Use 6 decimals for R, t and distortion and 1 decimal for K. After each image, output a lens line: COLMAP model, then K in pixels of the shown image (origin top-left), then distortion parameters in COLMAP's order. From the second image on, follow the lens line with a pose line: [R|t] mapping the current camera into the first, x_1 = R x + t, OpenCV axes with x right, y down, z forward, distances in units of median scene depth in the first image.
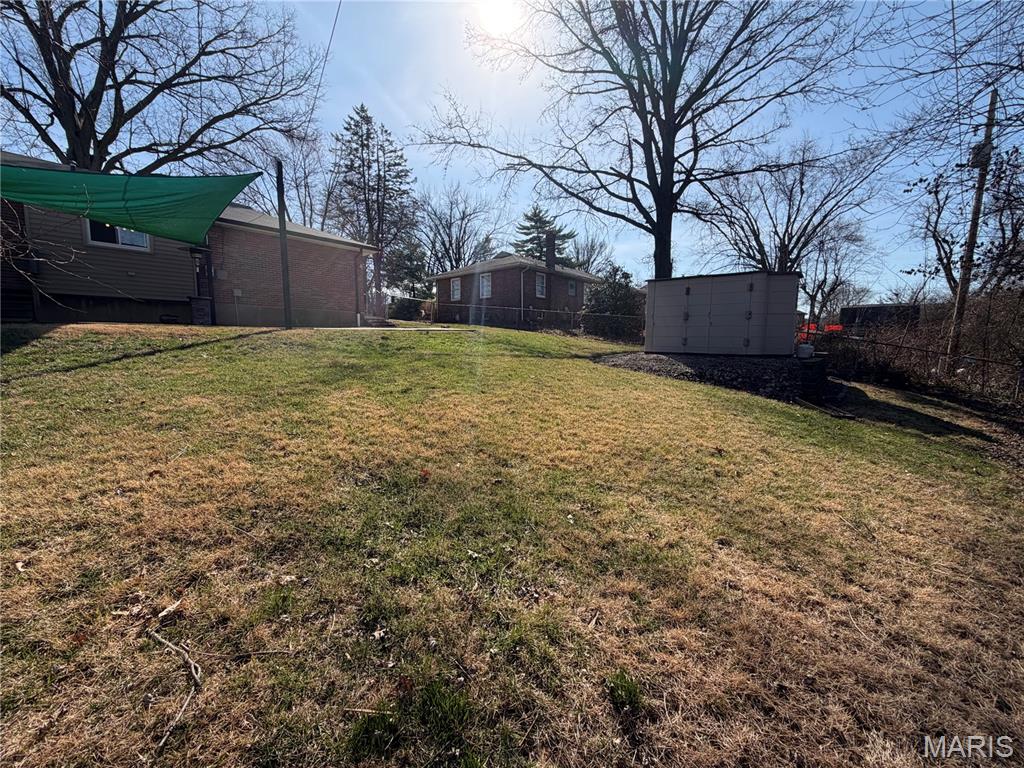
lens RADIAL K [[409.6, 0, 509.0], [0, 409.6, 384.1], [0, 0, 1]] dist [0.001239, -0.000537]
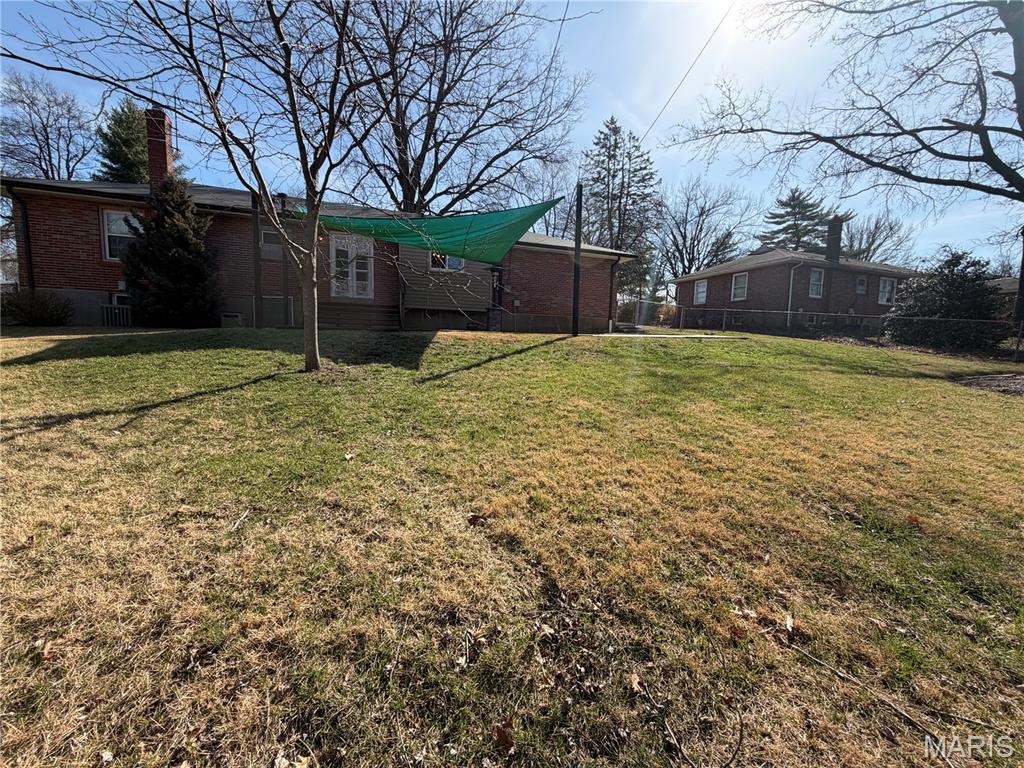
lens RADIAL K [[409.6, 0, 509.0], [0, 409.6, 384.1], [0, 0, 1]] dist [0.001239, -0.000537]
pose [[0.875655, 0.067392, -0.478212, -0.056525], [-0.072038, 0.997364, 0.008644, -0.000940], [0.477534, 0.026880, 0.878202, -0.015272]]
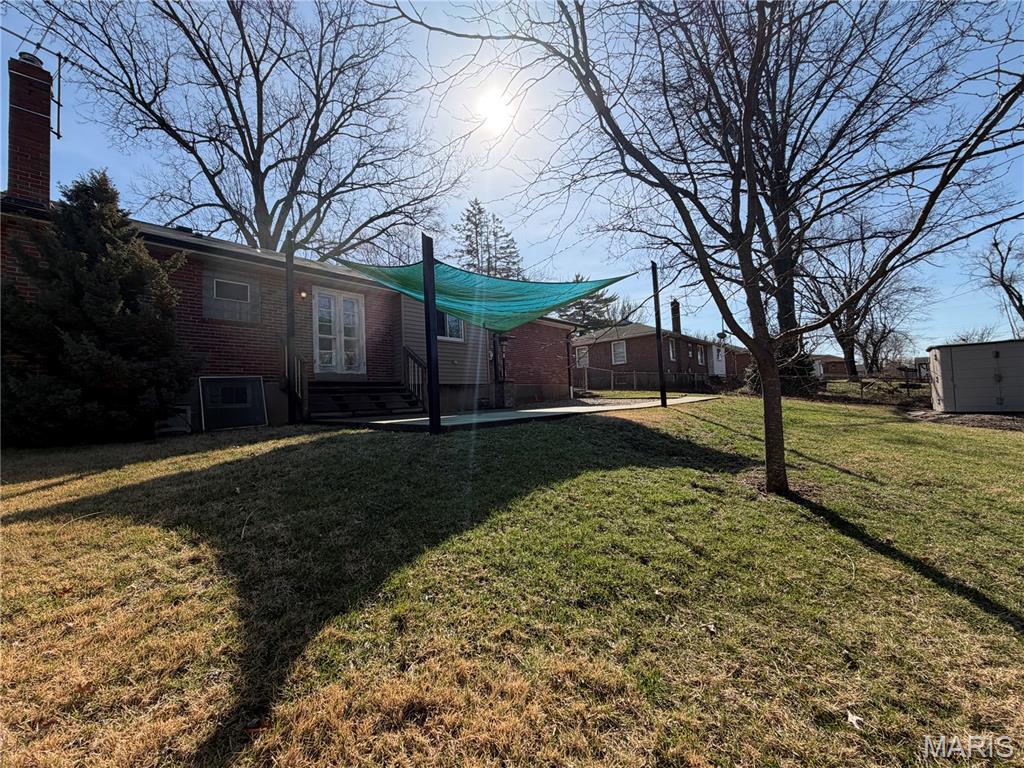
lens RADIAL K [[409.6, 0, 509.0], [0, 409.6, 384.1], [0, 0, 1]] dist [0.001239, -0.000537]
pose [[0.998820, -0.045921, -0.015831, -0.329039], [0.043110, 0.988247, -0.146660, -0.018978], [0.022380, 0.145804, 0.989060, -0.032634]]
